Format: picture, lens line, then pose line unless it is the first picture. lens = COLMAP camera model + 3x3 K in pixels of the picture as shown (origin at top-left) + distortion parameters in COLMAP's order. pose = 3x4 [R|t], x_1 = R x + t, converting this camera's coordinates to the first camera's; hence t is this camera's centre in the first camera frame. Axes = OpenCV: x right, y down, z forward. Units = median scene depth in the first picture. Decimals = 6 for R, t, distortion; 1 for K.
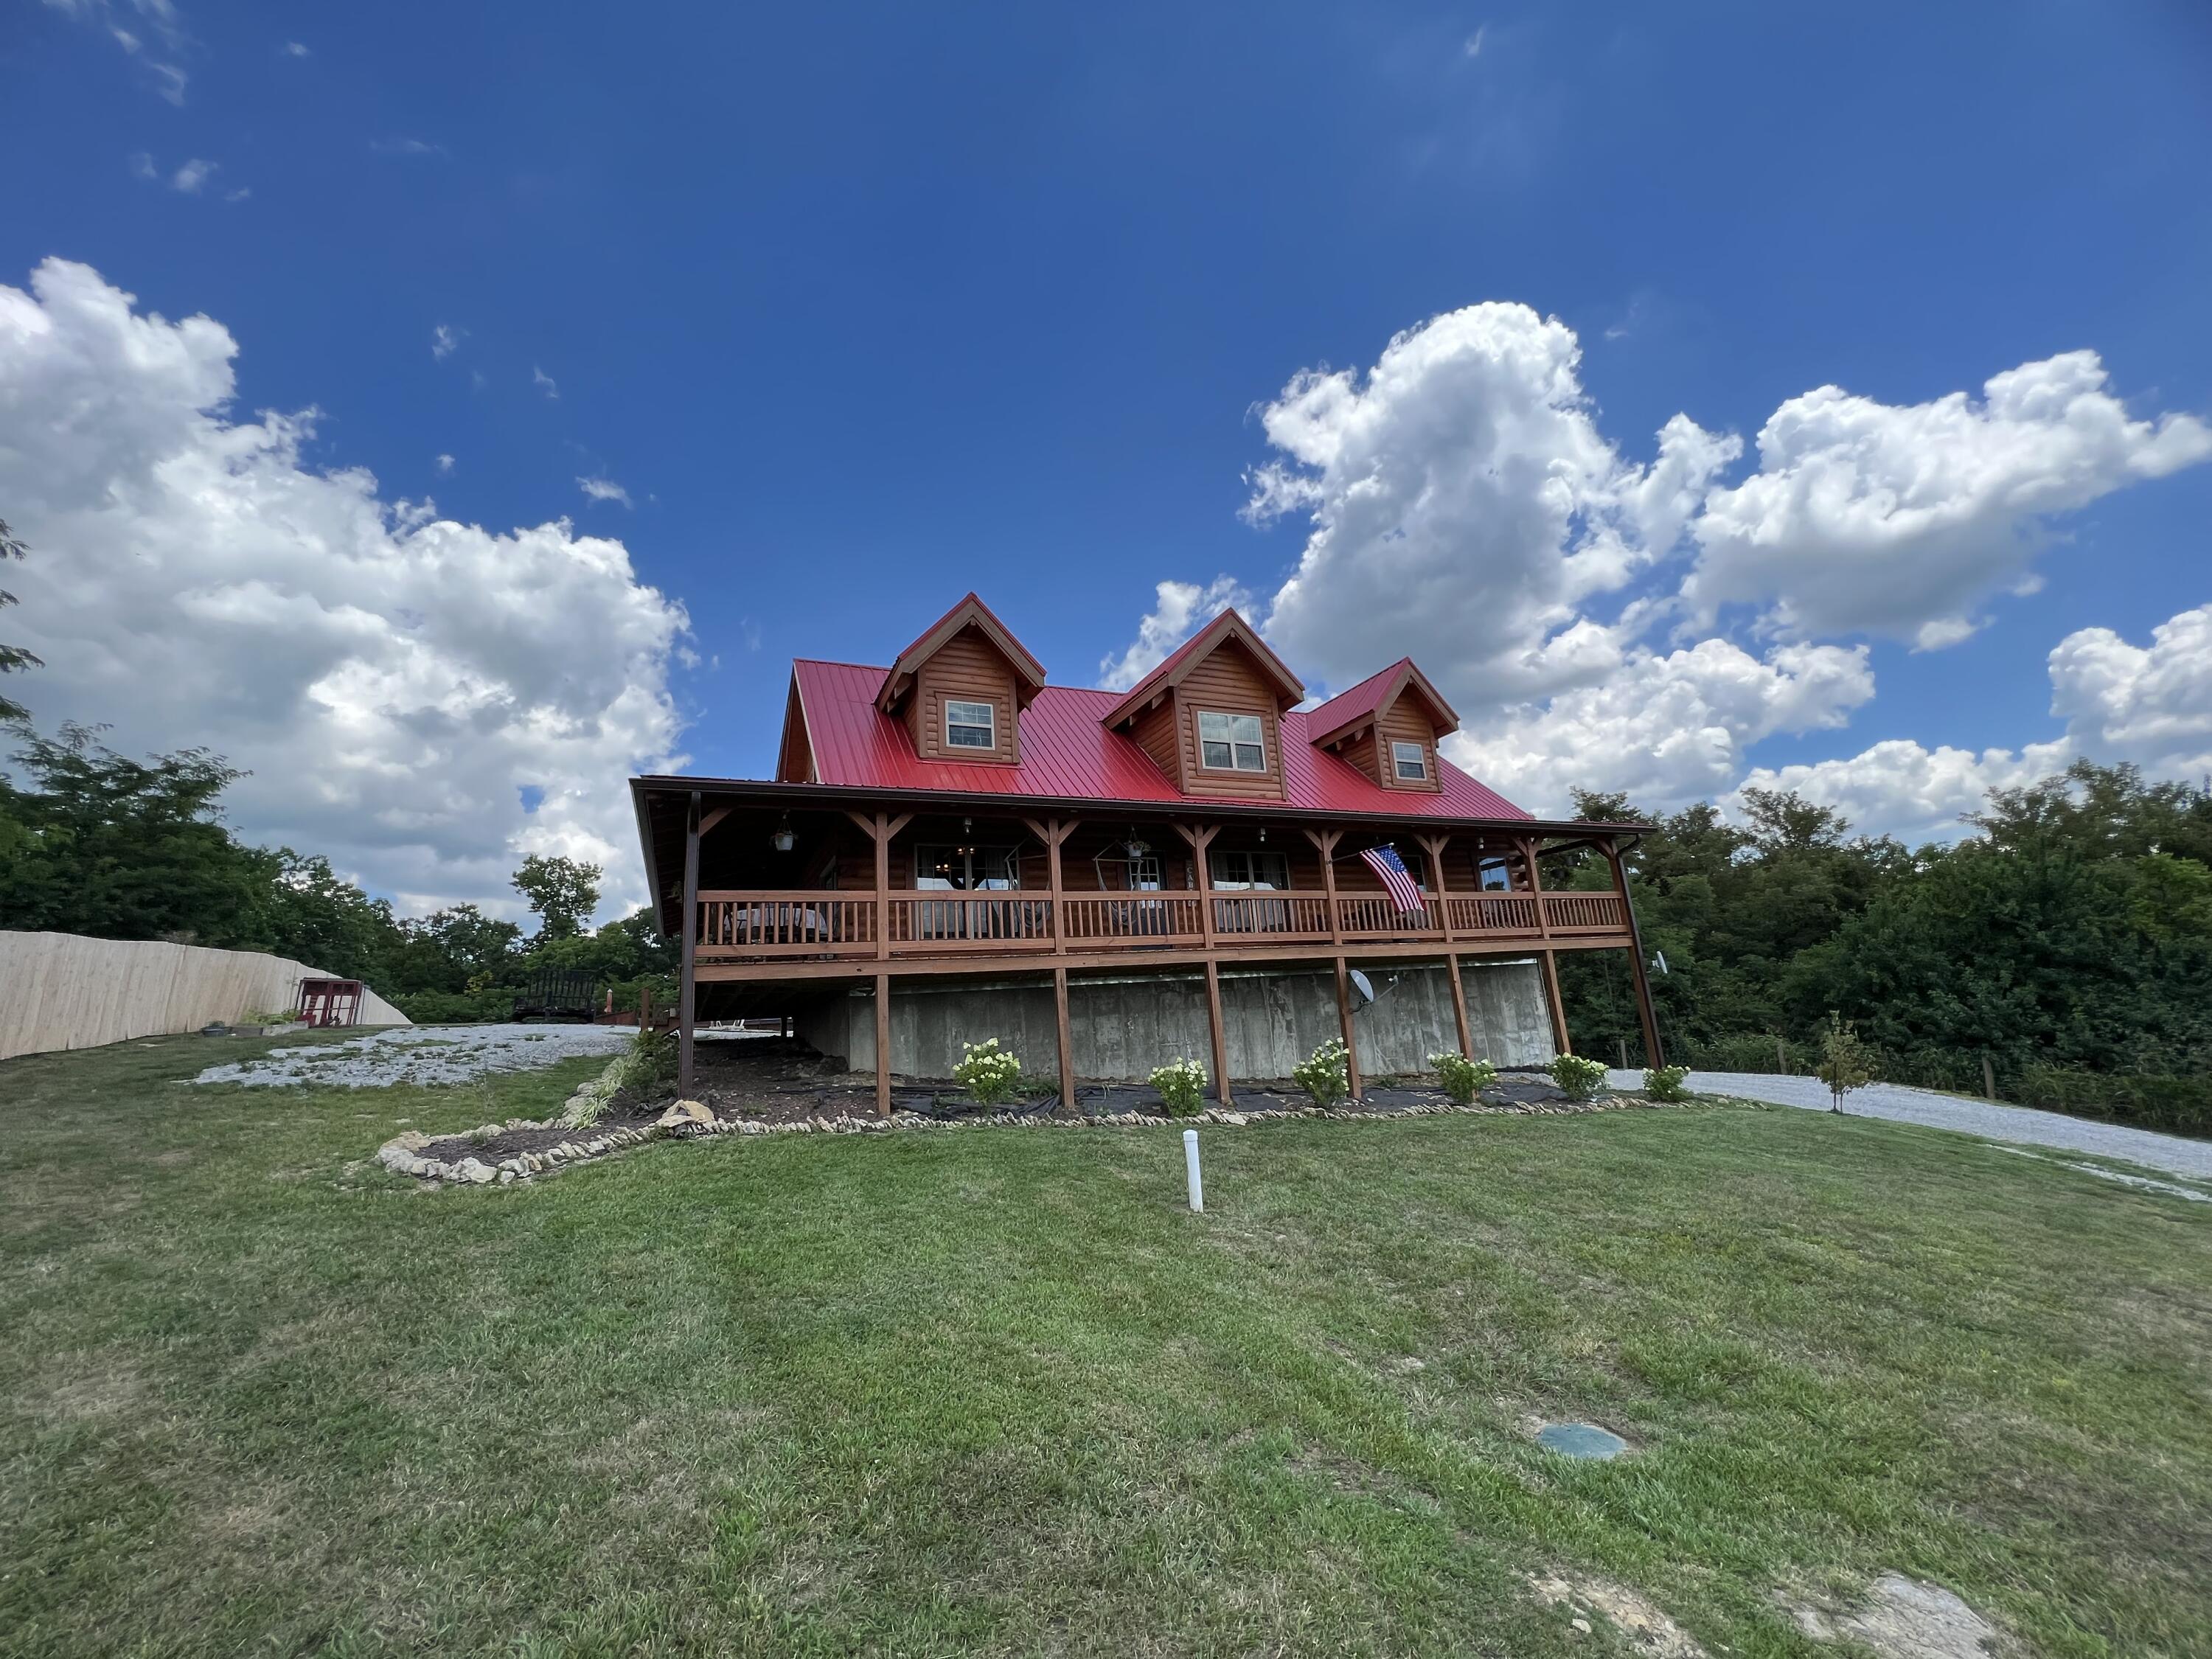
lens RADIAL K [[894.0, 0, 1103.4], [0, 894.0, 834.3], [0, 0, 1]] dist [-0.000163, -0.000017]
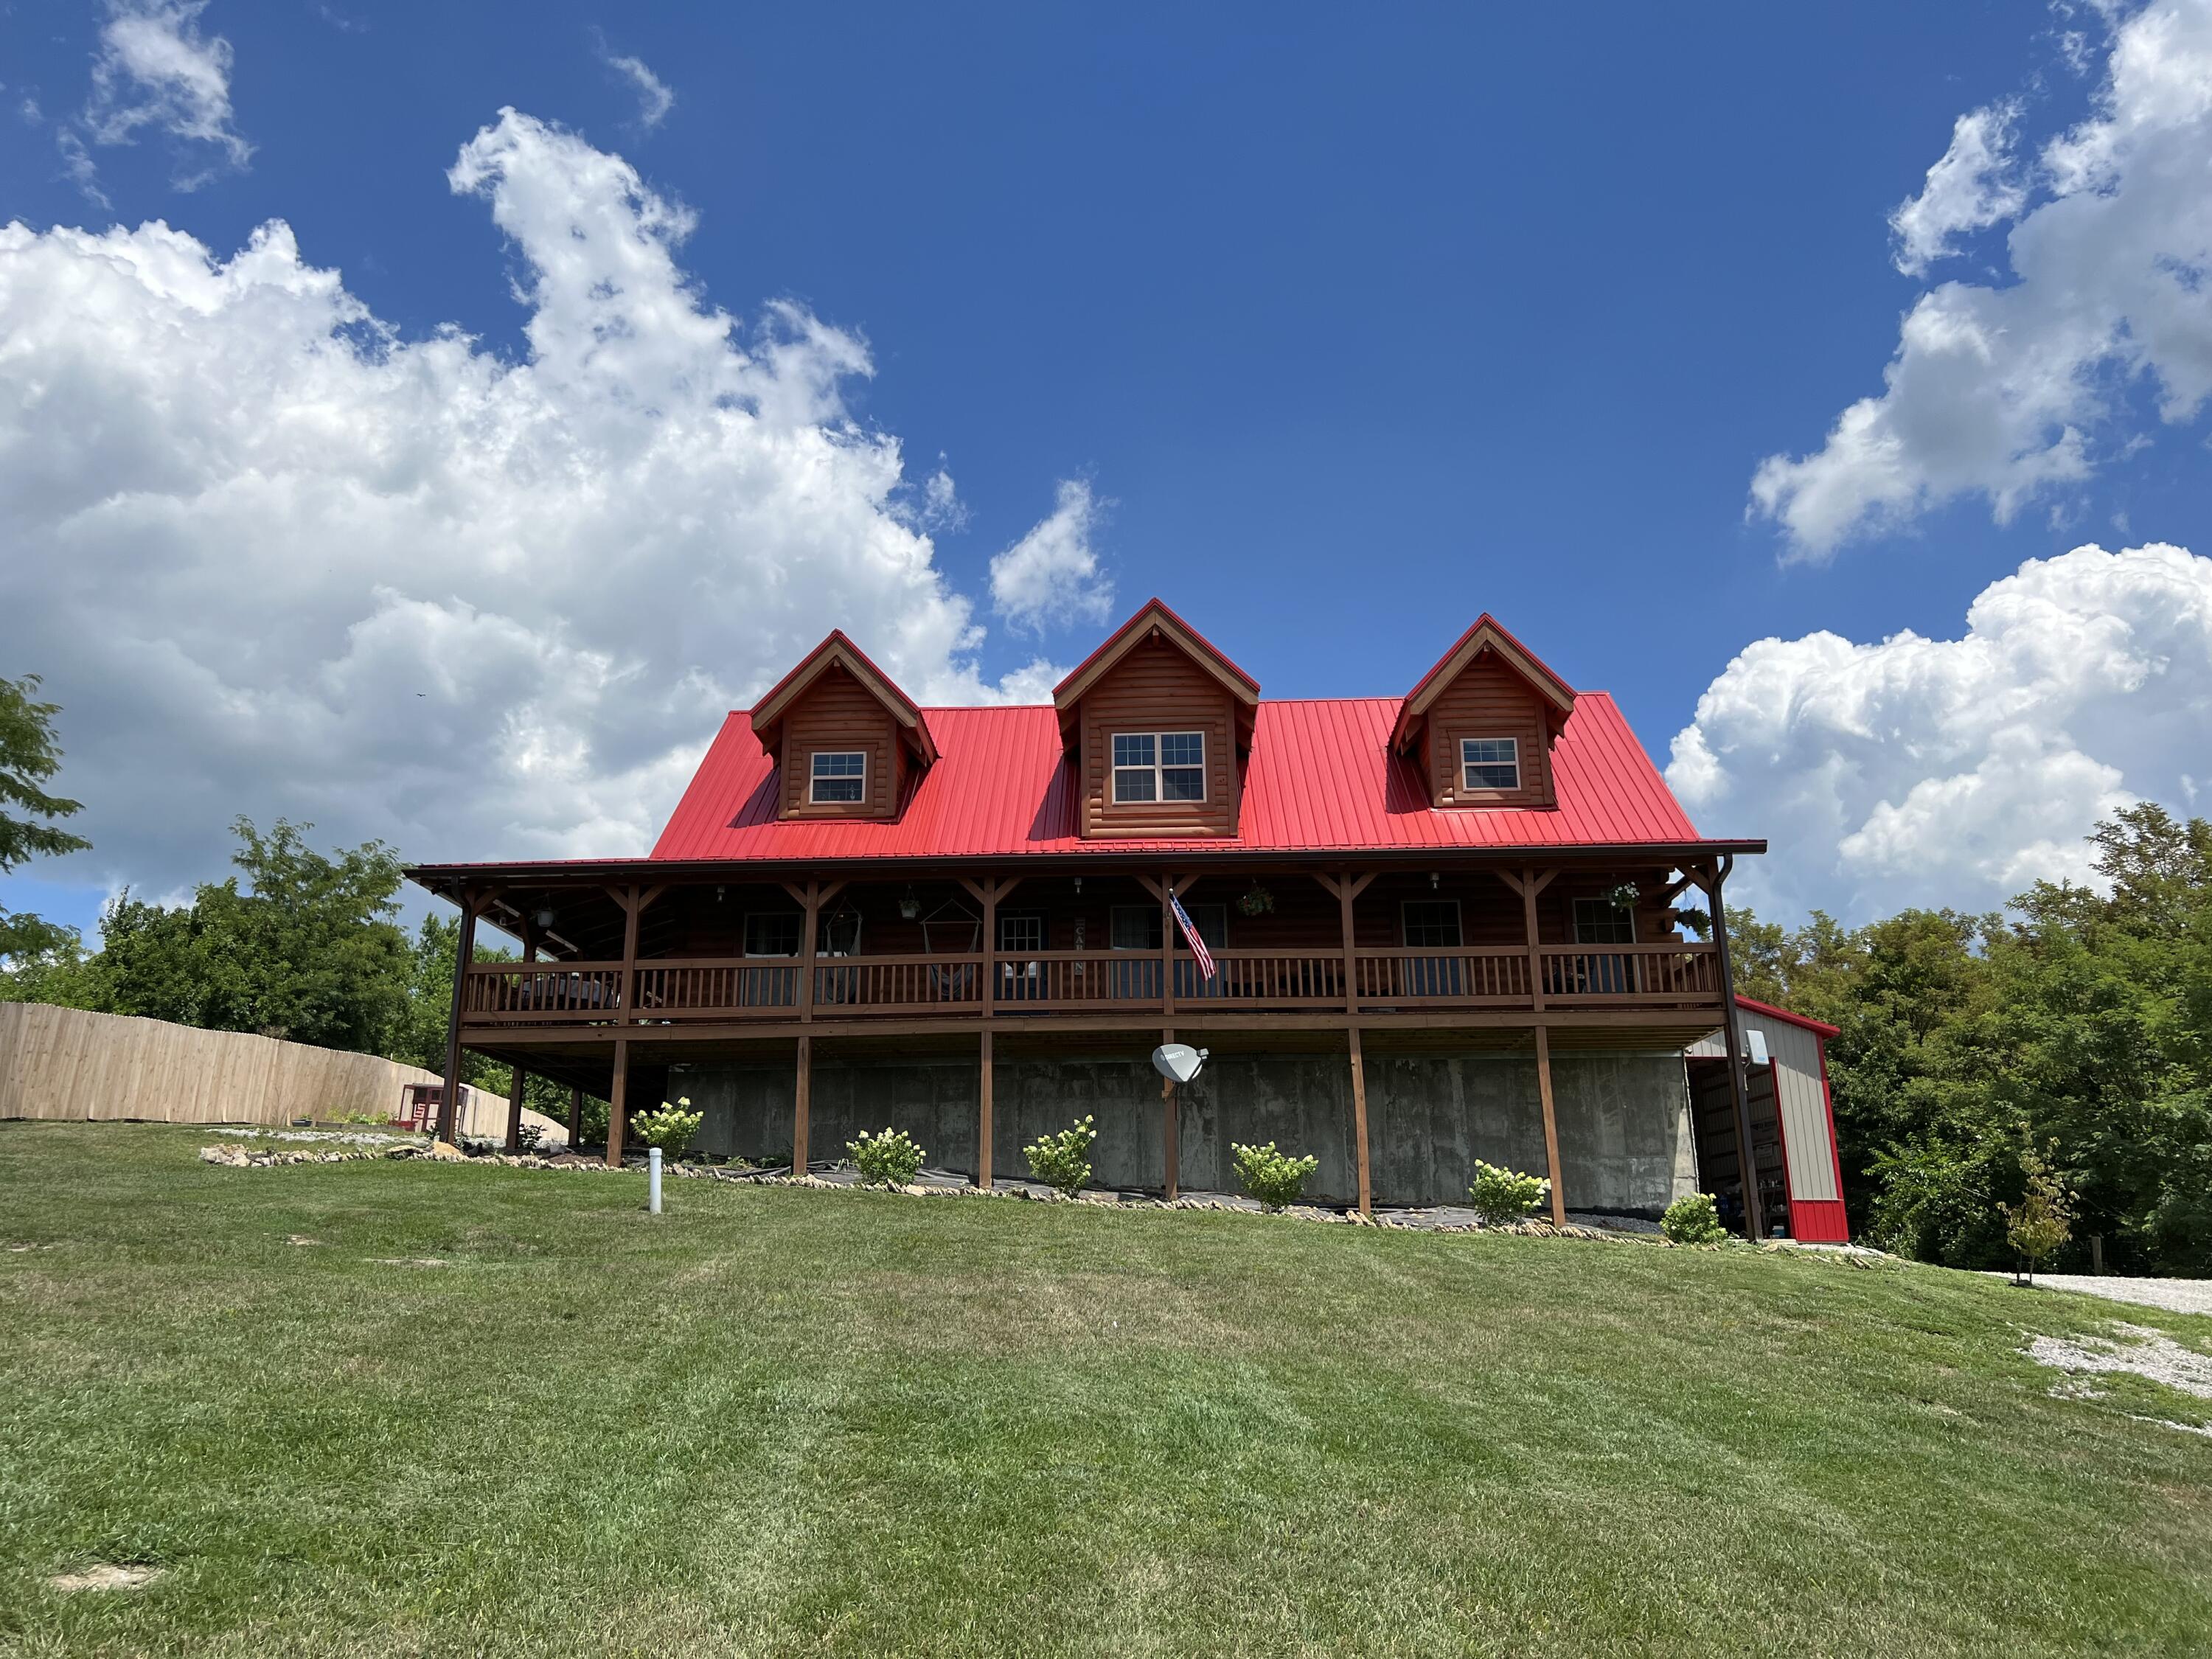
lens RADIAL K [[1638.2, 0, 1106.0], [0, 1638.2, 829.5], [0, 0, 1]] dist [0.125453, -0.215057]
pose [[0.890598, -0.063645, -0.450316, 0.753686], [0.045569, 0.997665, -0.050882, 0.023022], [0.452503, 0.024795, 0.891418, -0.316336]]
